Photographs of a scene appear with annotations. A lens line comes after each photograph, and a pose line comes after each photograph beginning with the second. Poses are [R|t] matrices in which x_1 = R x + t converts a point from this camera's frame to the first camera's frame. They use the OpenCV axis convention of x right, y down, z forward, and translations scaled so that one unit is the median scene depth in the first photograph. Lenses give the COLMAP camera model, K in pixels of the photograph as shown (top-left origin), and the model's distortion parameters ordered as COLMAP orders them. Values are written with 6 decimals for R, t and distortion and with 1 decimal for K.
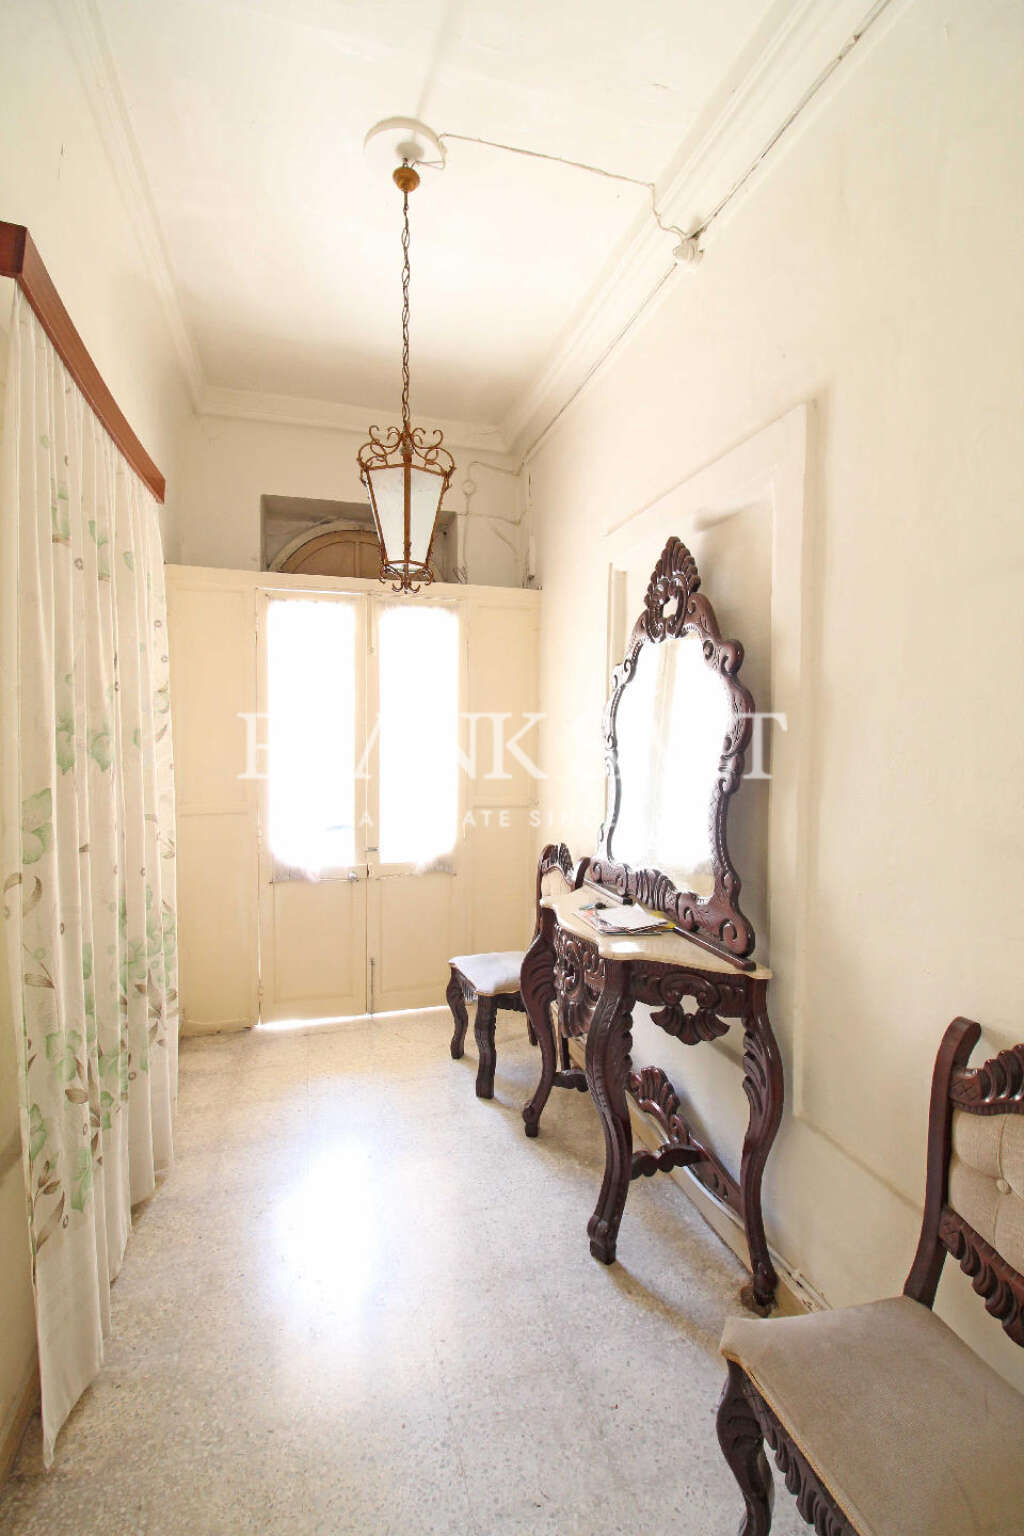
lens RADIAL K [[694.3, 0, 520.0], [0, 694.3, 769.5], [0, 0, 1]] dist [-0.008179, -0.006885]
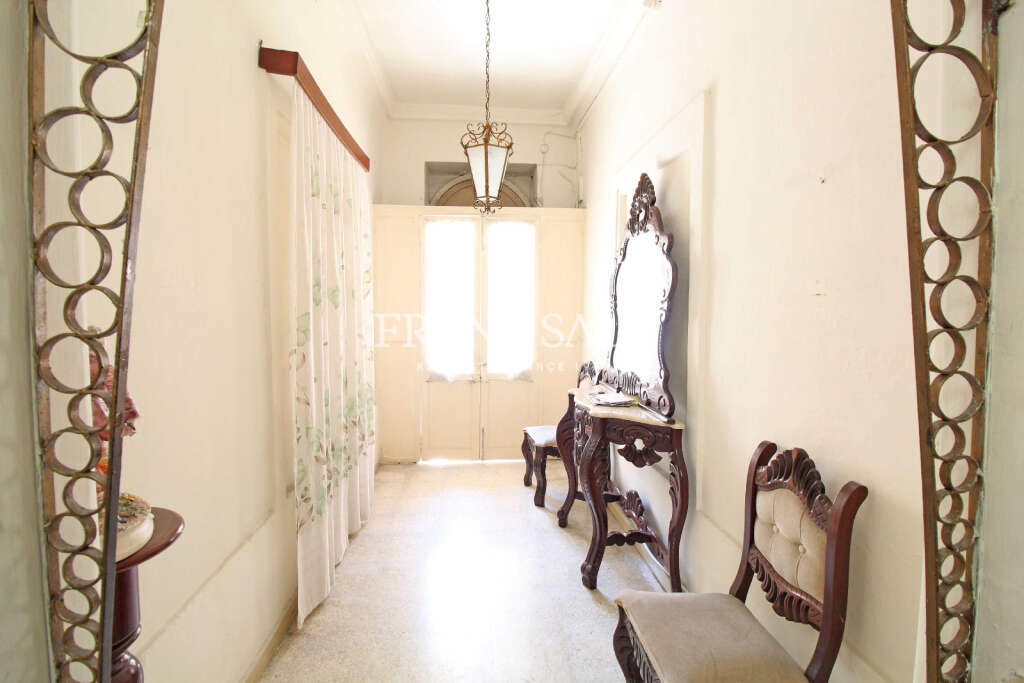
lens RADIAL K [[462.9, 0, 509.0], [0, 462.9, 336.1], [0, 0, 1]] dist [-0.008179, -0.006885]
pose [[0.977056, 0.011144, -0.212689, 0.154755], [-0.009210, 0.999907, 0.010081, 0.054689], [0.212781, -0.007891, 0.977068, -0.180639]]
